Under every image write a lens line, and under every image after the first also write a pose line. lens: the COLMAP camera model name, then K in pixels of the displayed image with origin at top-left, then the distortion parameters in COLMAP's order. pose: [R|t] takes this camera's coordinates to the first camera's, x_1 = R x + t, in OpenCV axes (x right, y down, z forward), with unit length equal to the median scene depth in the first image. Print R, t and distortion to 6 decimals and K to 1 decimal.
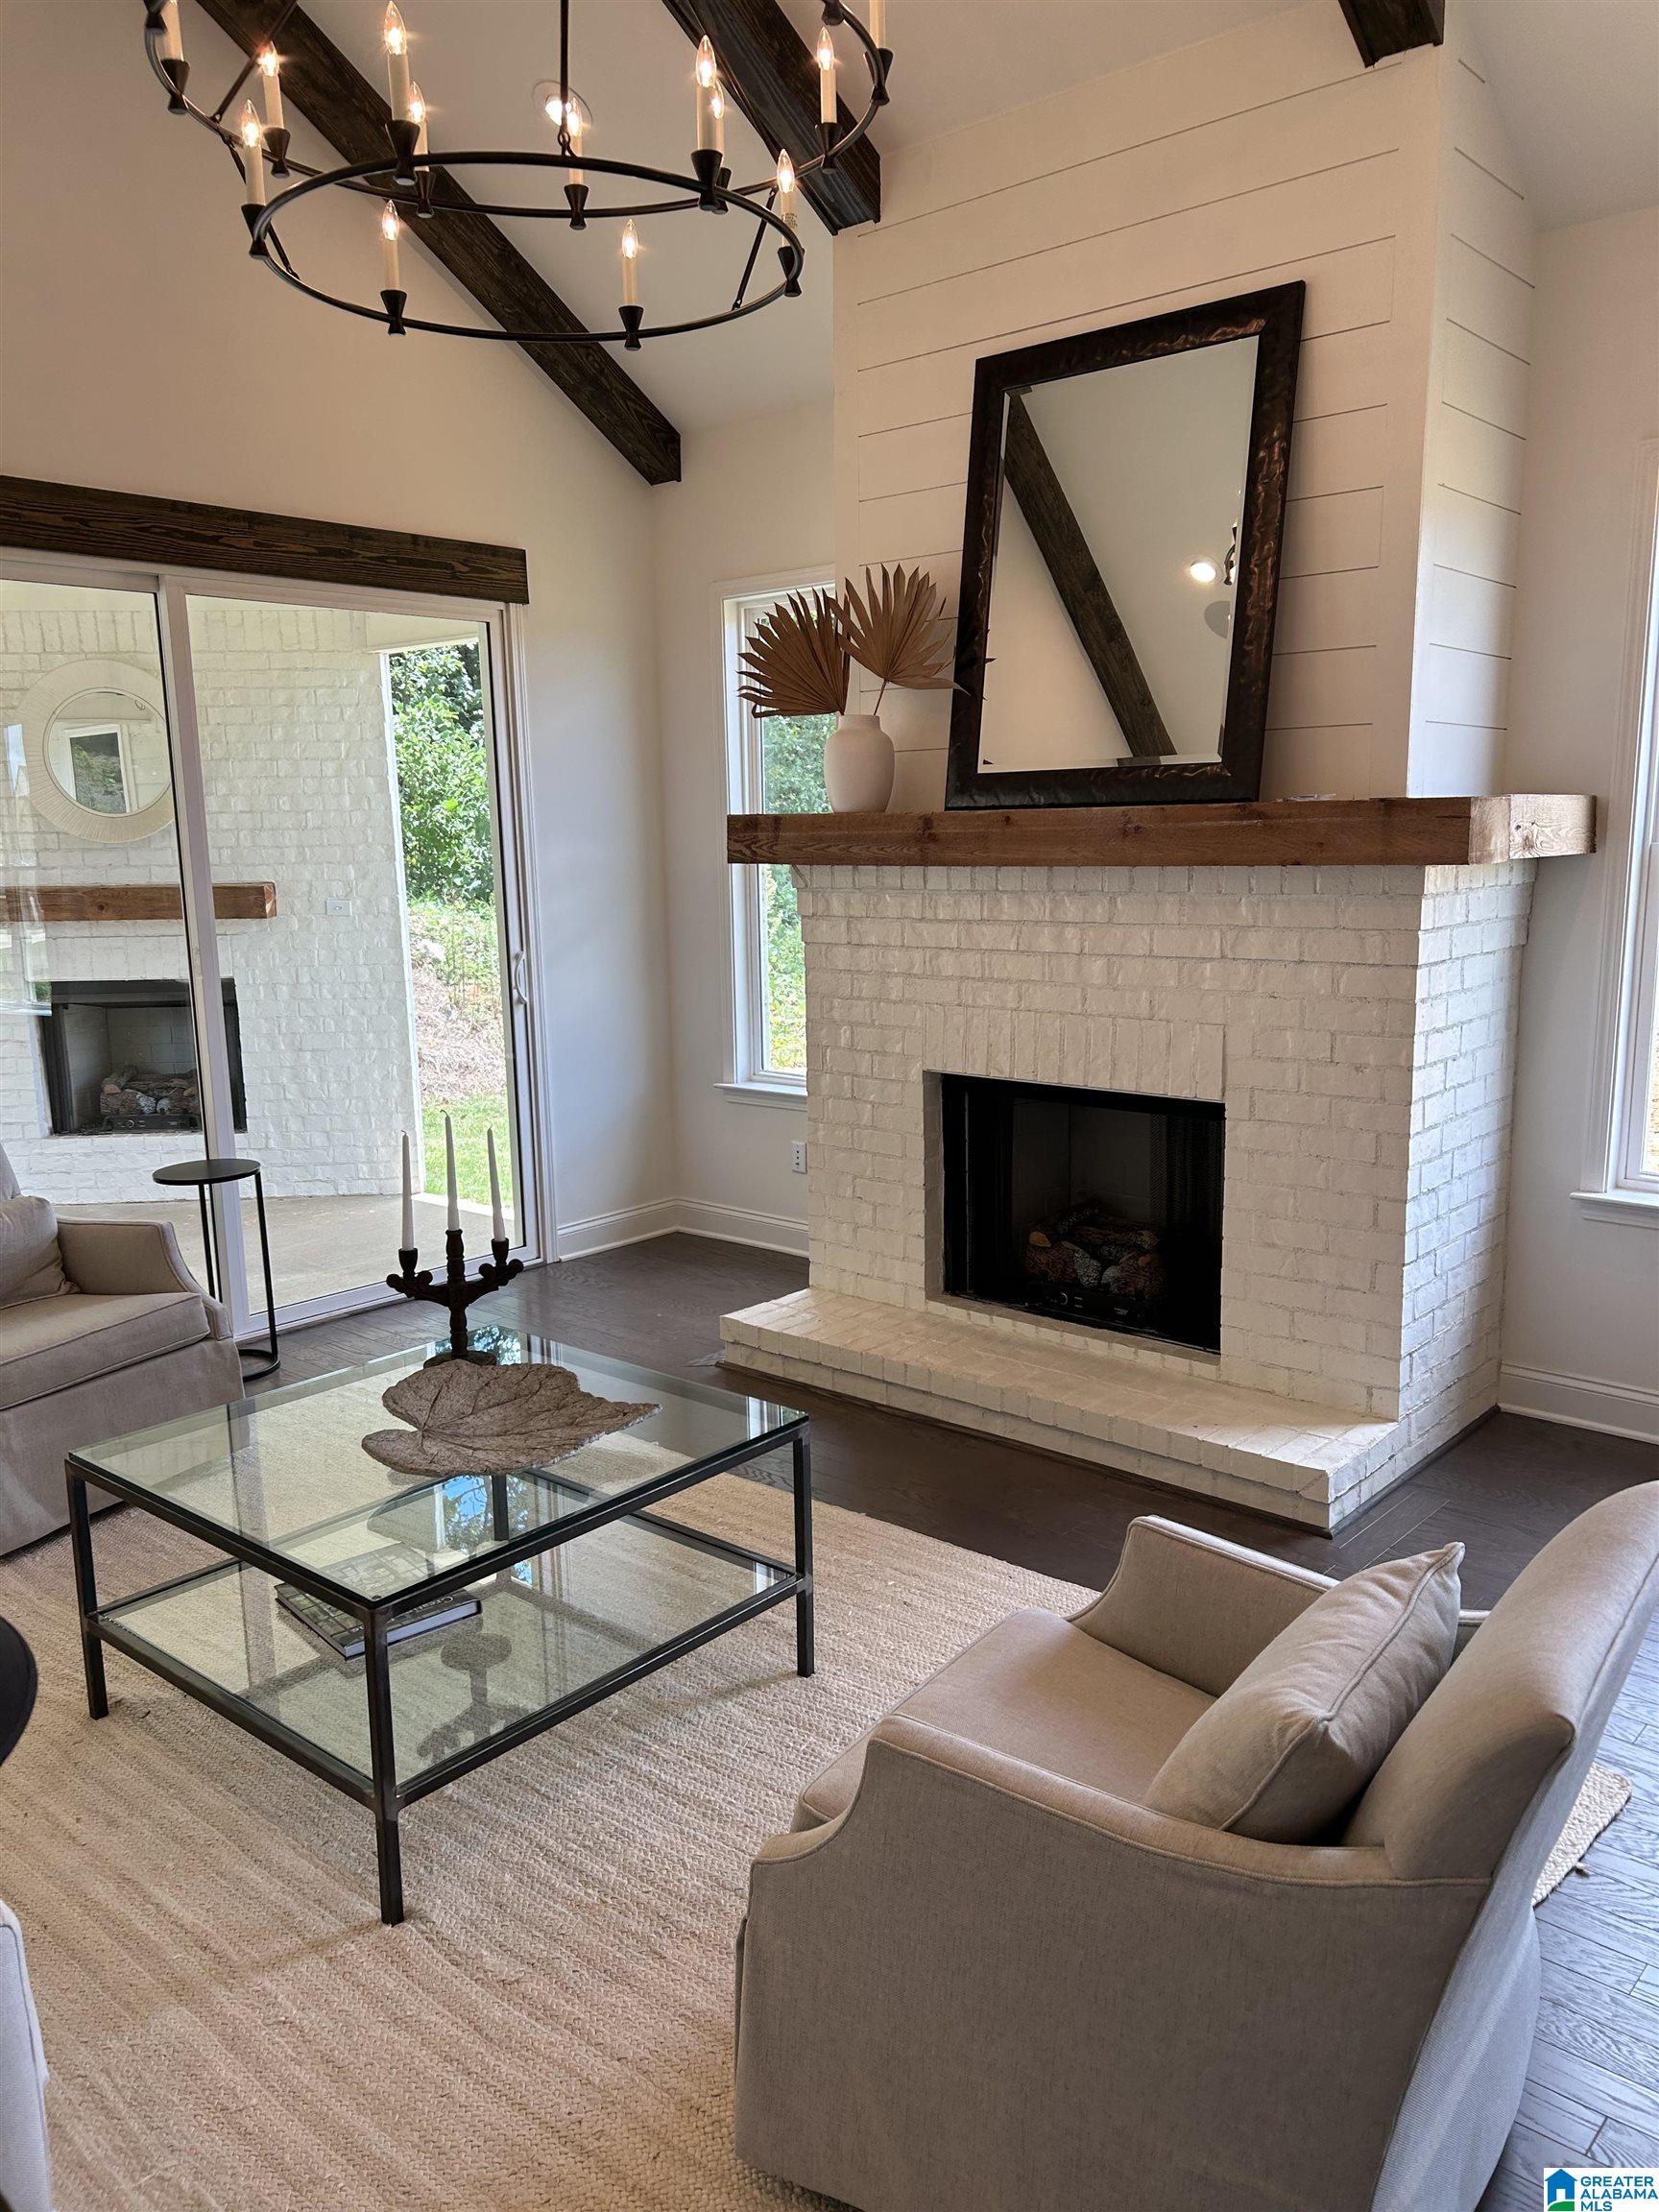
lens RADIAL K [[1656.0, 0, 828.9], [0, 1656.0, 1120.7], [0, 0, 1]] dist [0.040168, -0.034408]
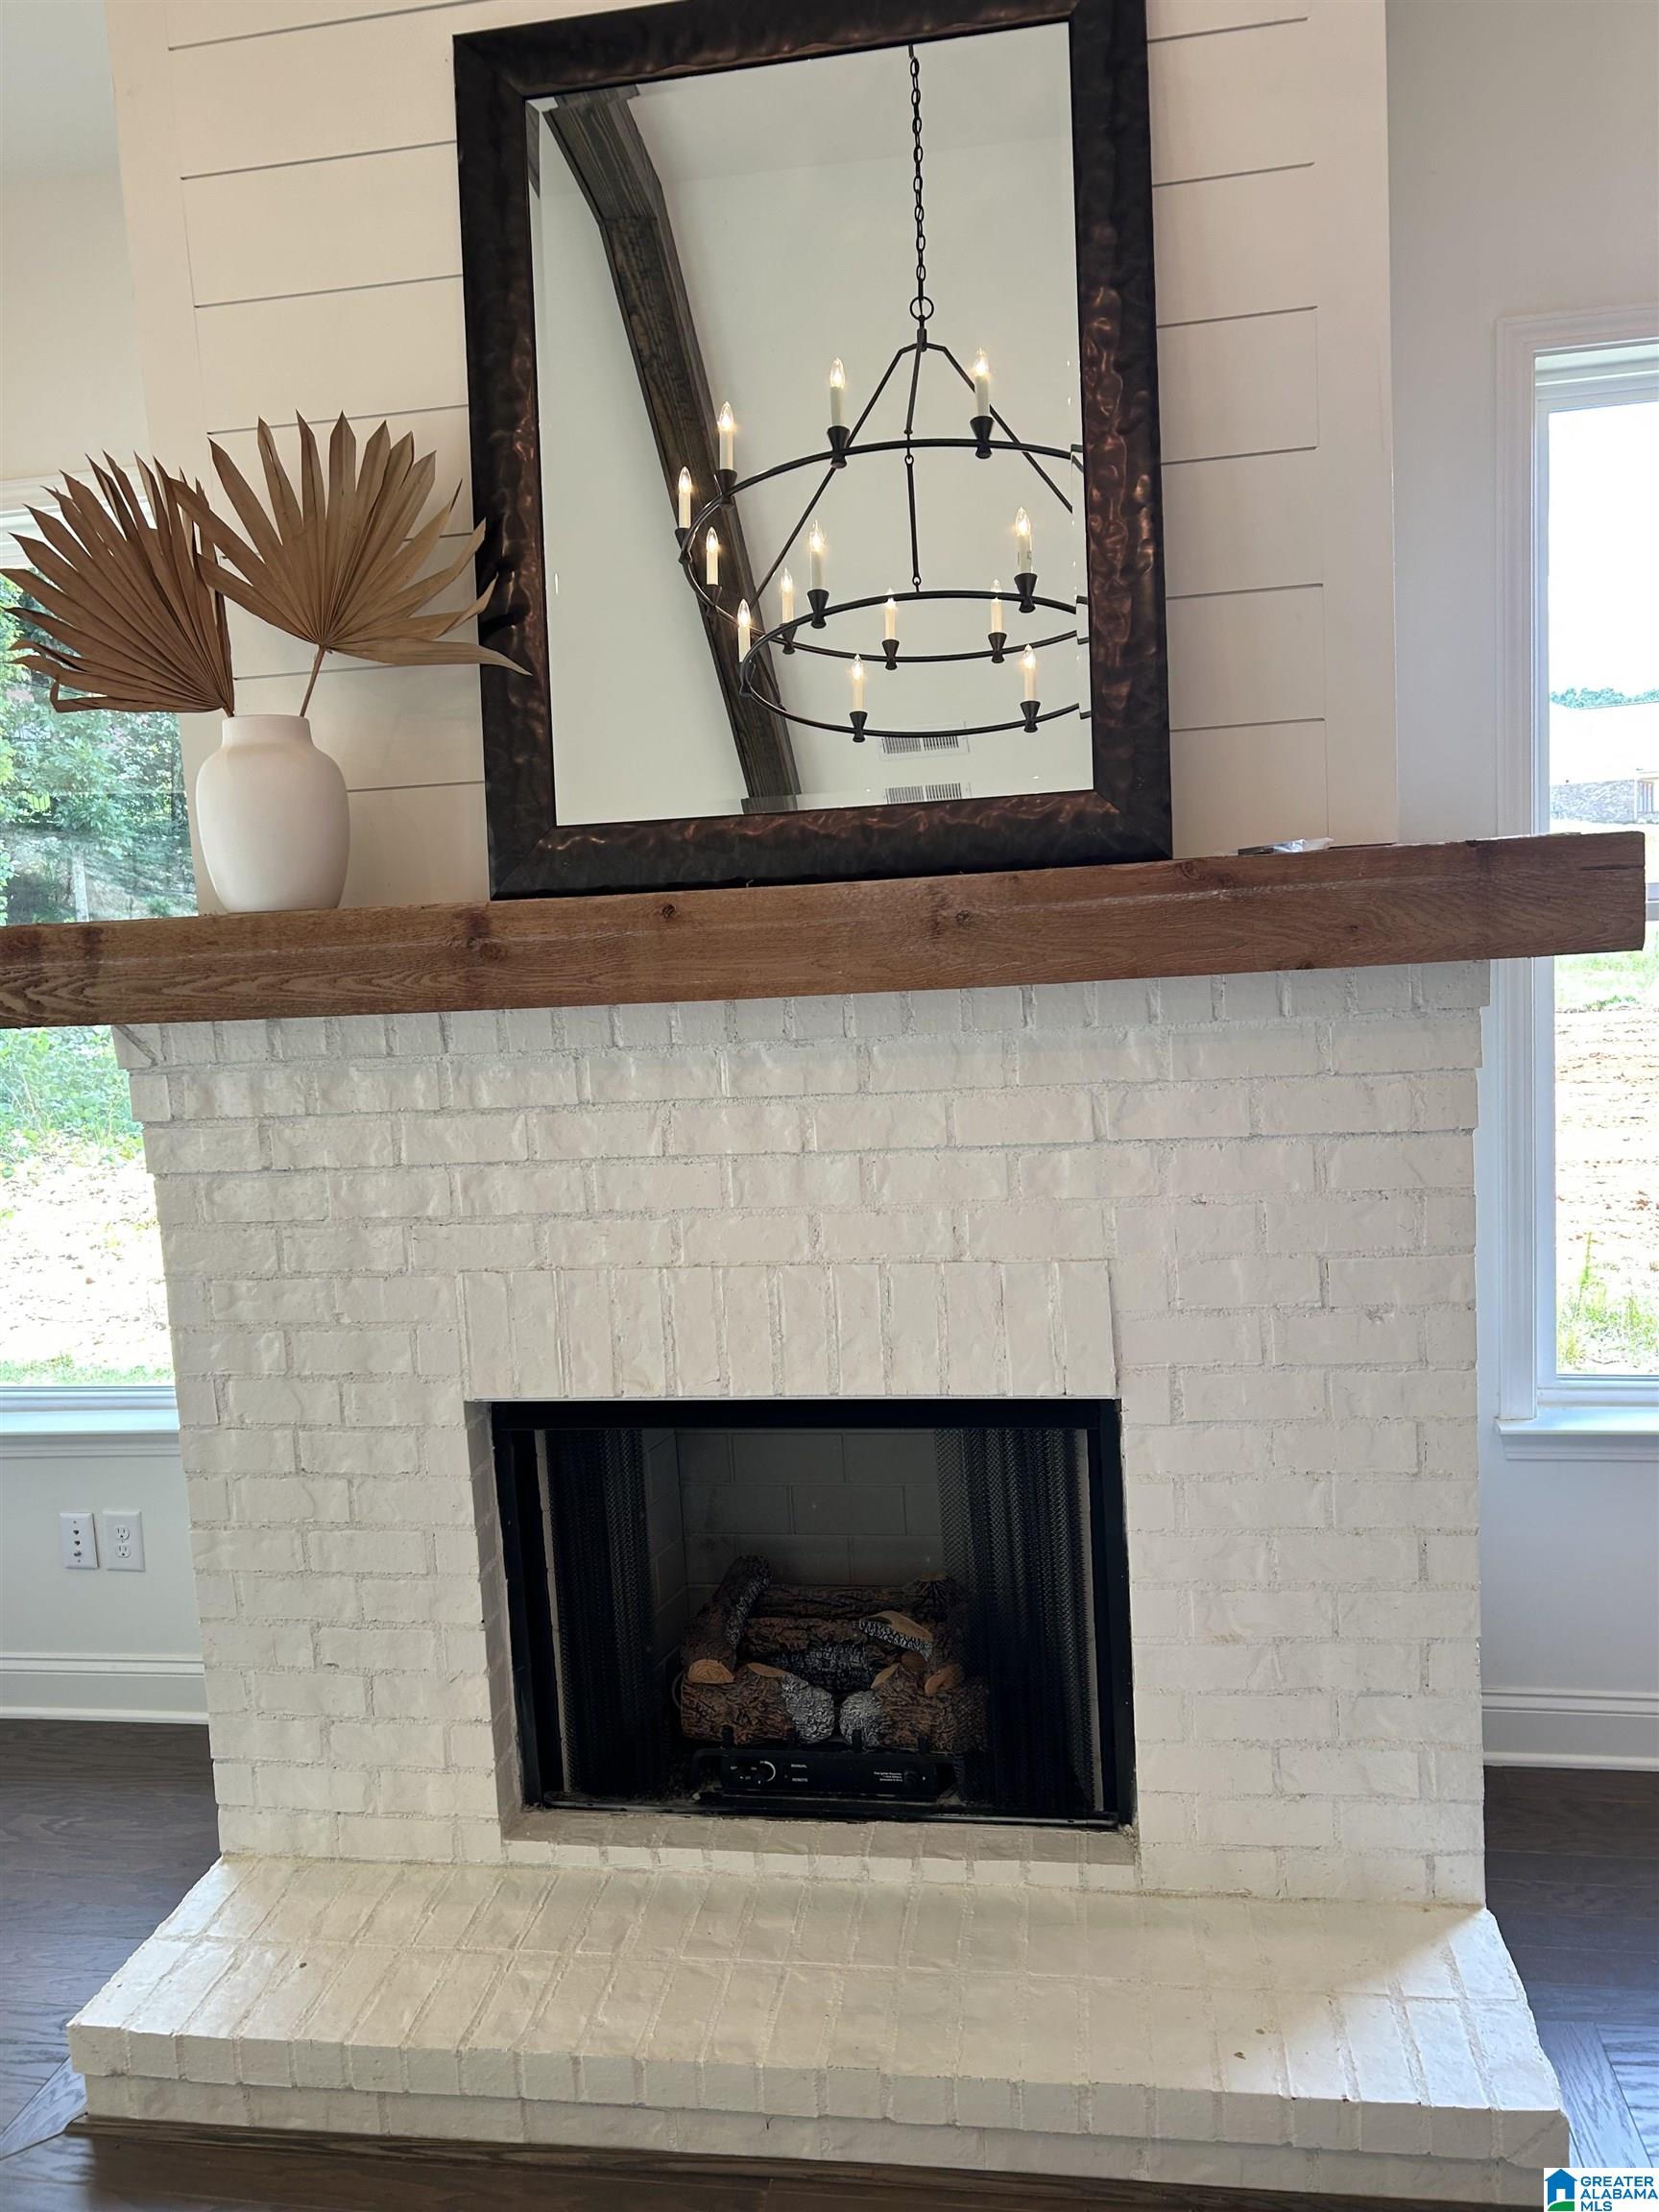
lens RADIAL K [[1656.0, 0, 804.2], [0, 1656.0, 1074.5], [0, 0, 1]] dist [0.040168, -0.034408]
pose [[0.845243, -0.094066, 0.526038, -0.119141], [0.135752, 0.989889, -0.041117, -0.098567], [-0.516852, 0.106164, 0.849466, 0.517072]]
